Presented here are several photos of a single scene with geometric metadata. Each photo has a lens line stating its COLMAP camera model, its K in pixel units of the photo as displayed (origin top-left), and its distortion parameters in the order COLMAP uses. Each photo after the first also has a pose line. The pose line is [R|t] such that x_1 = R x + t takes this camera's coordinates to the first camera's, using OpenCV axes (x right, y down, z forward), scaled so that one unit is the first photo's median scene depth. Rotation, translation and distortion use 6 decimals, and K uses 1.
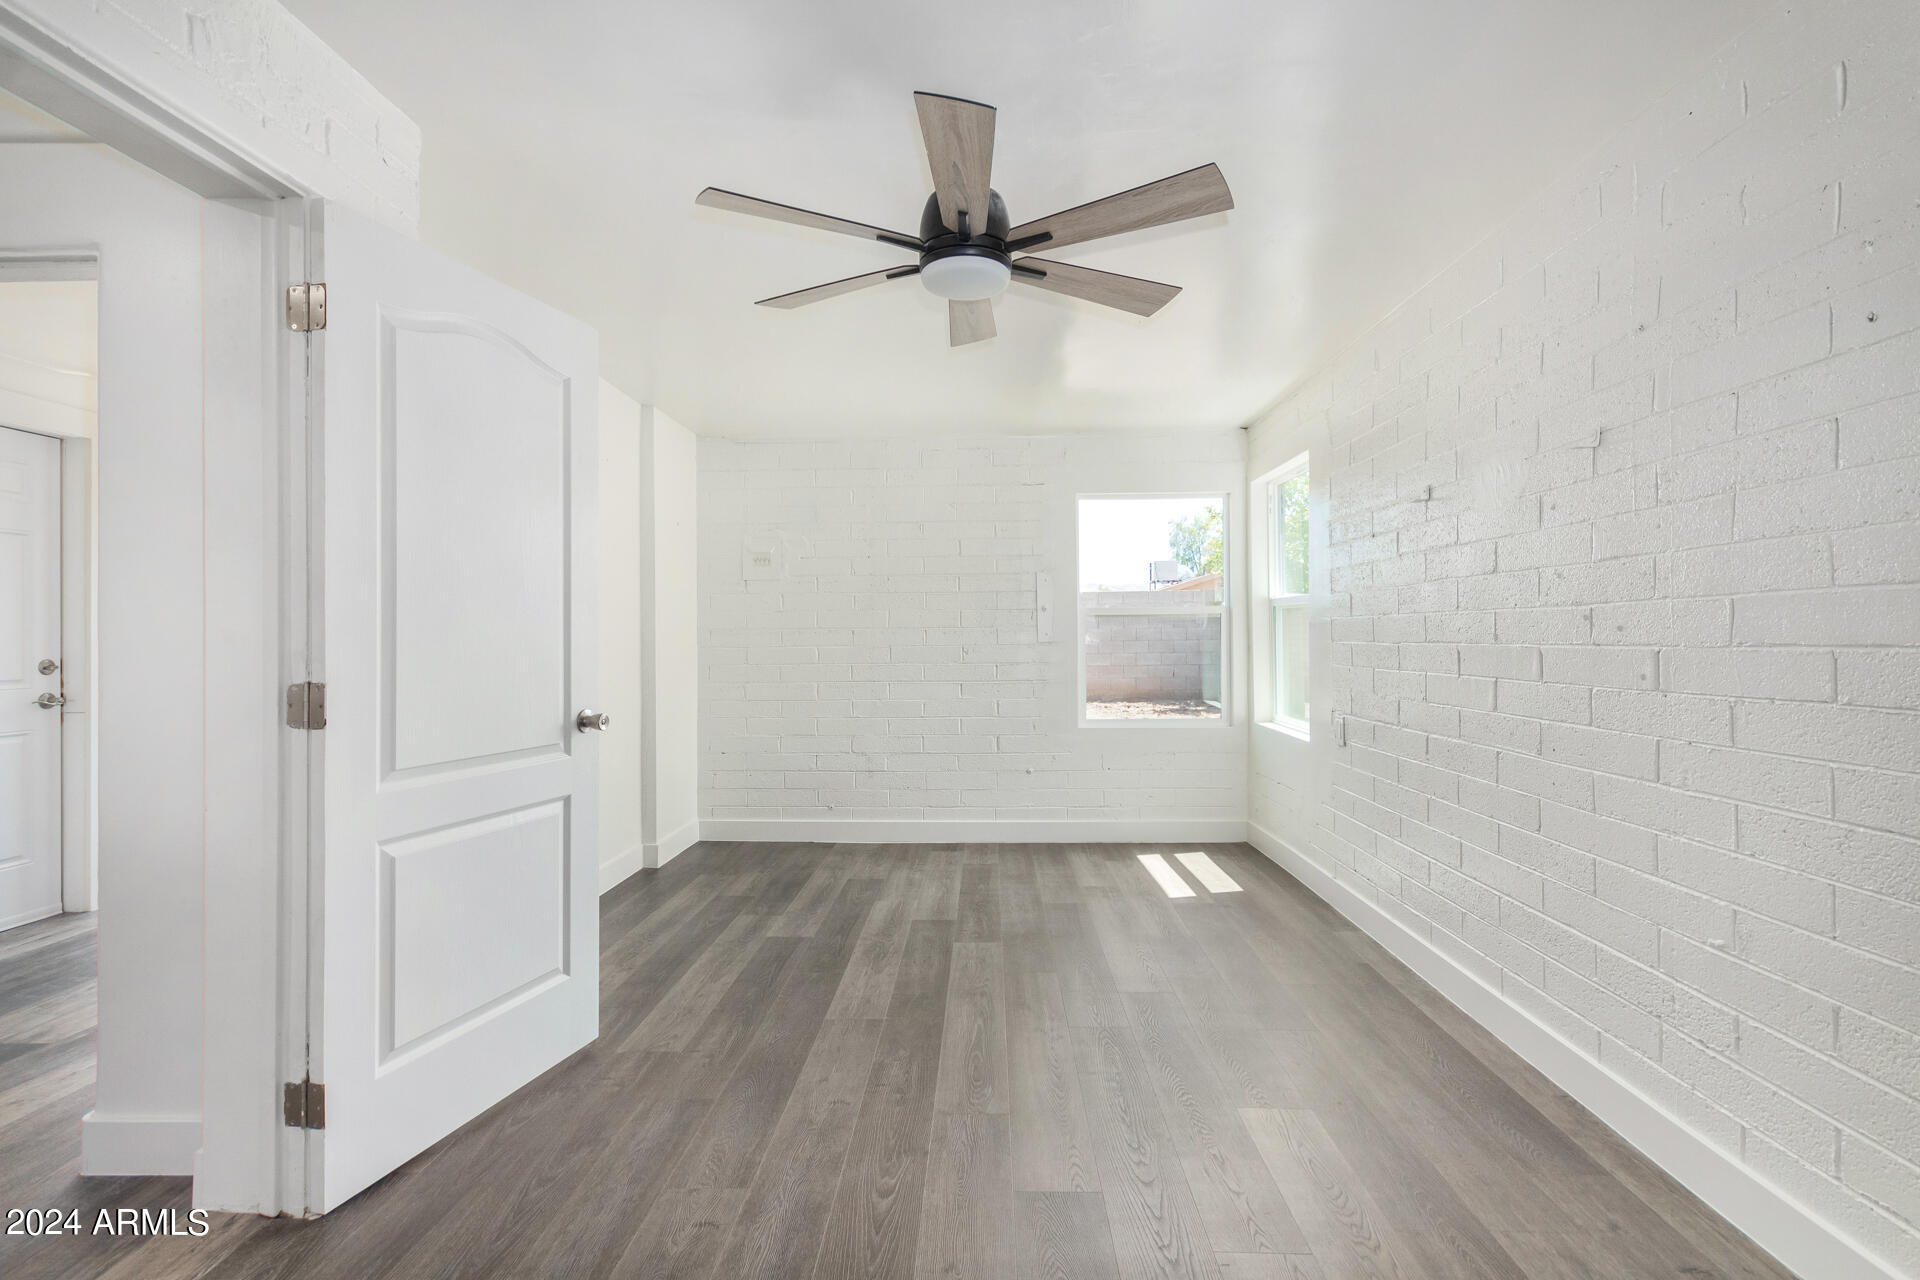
lens RADIAL K [[893.3, 0, 965.1], [0, 893.3, 627.7], [0, 0, 1]] dist [0.004313, 0.000303]
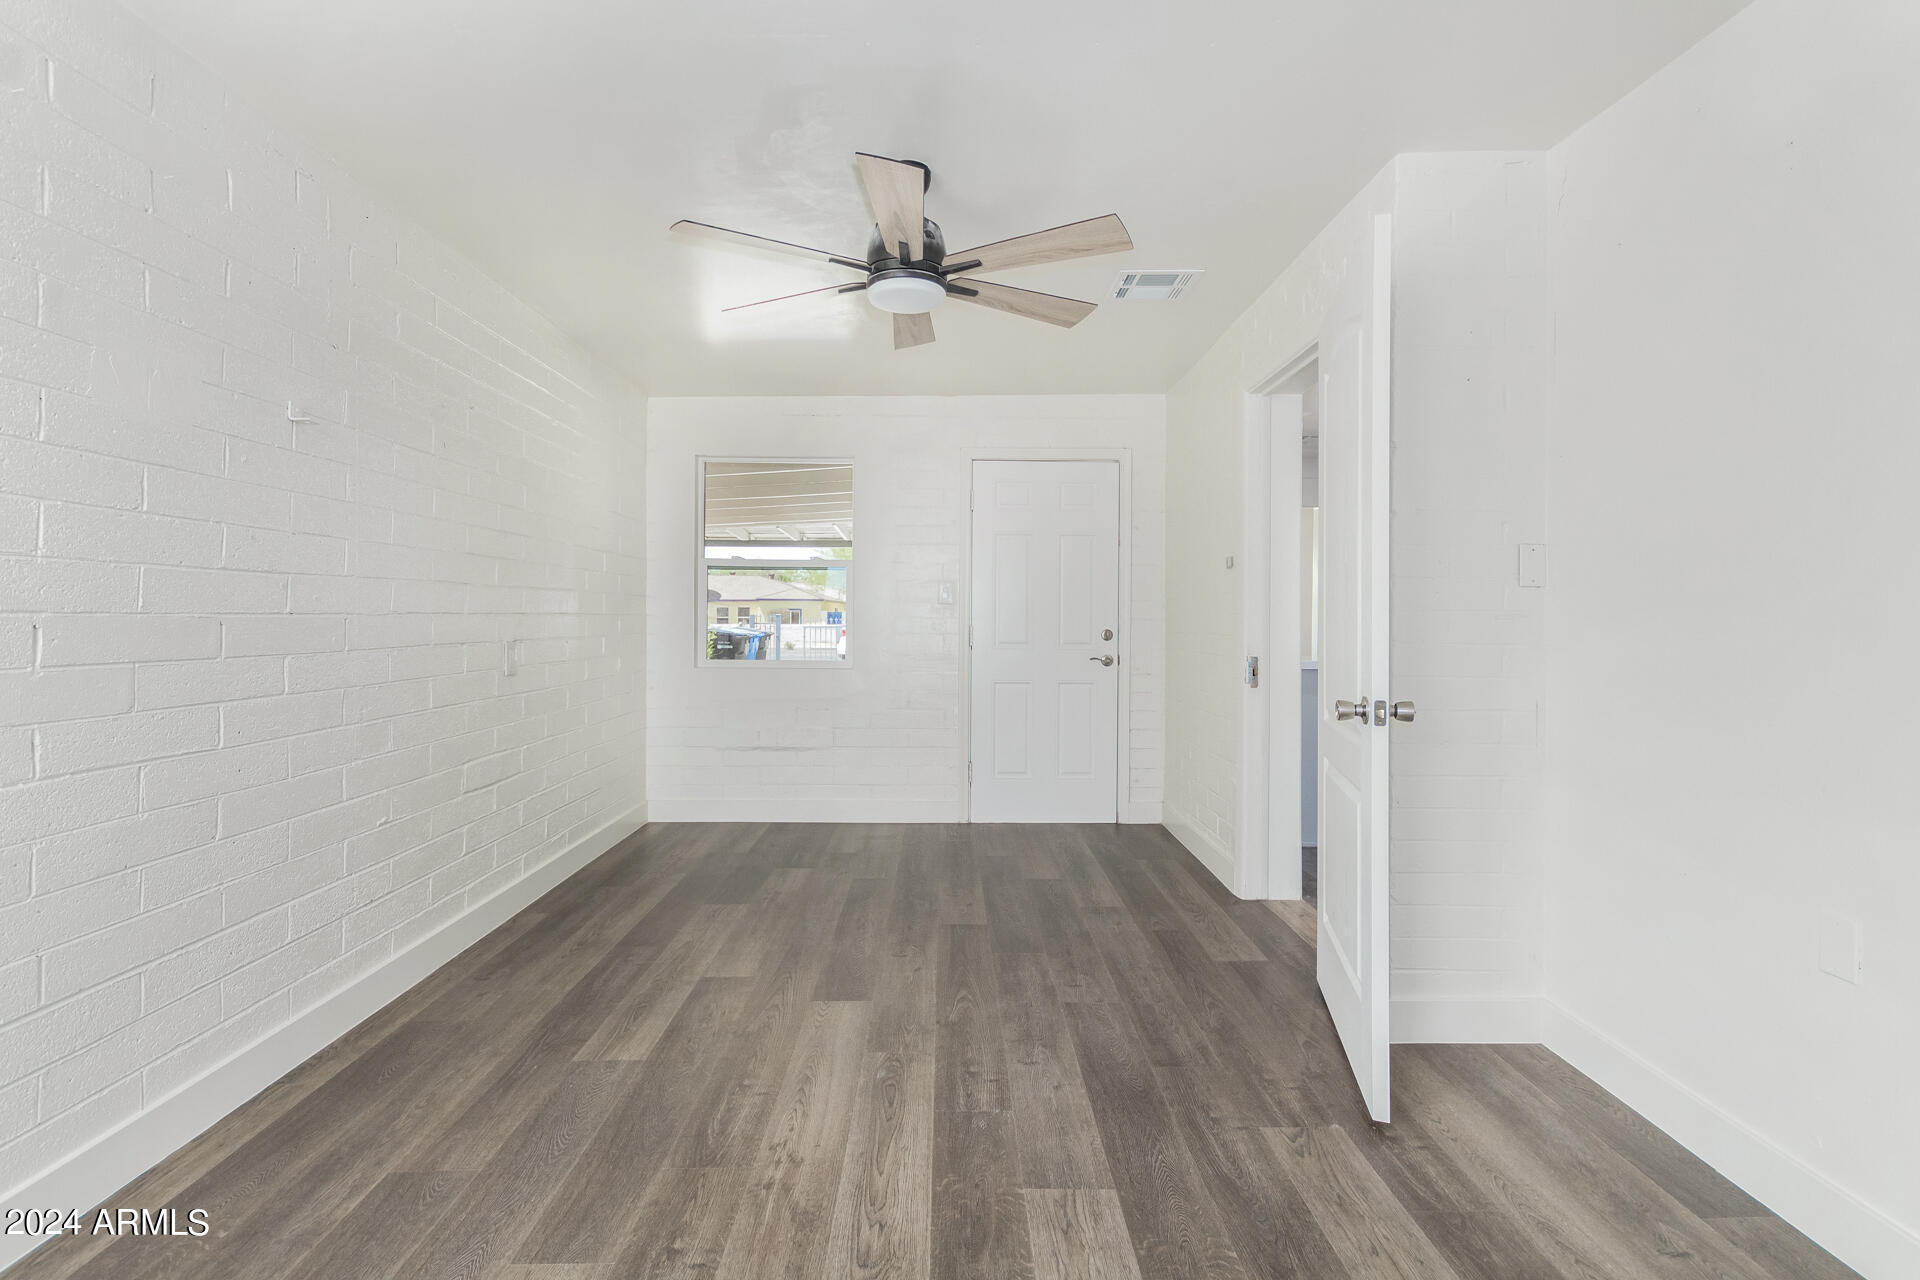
lens RADIAL K [[893.3, 0, 965.1], [0, 893.3, 627.7], [0, 0, 1]] dist [0.004313, 0.000303]
pose [[-0.998792, -0.002057, -0.049102, -0.016885], [-0.002096, 0.999998, 0.000742, 0.031672], [0.049100, 0.000844, -0.998794, 1.976466]]
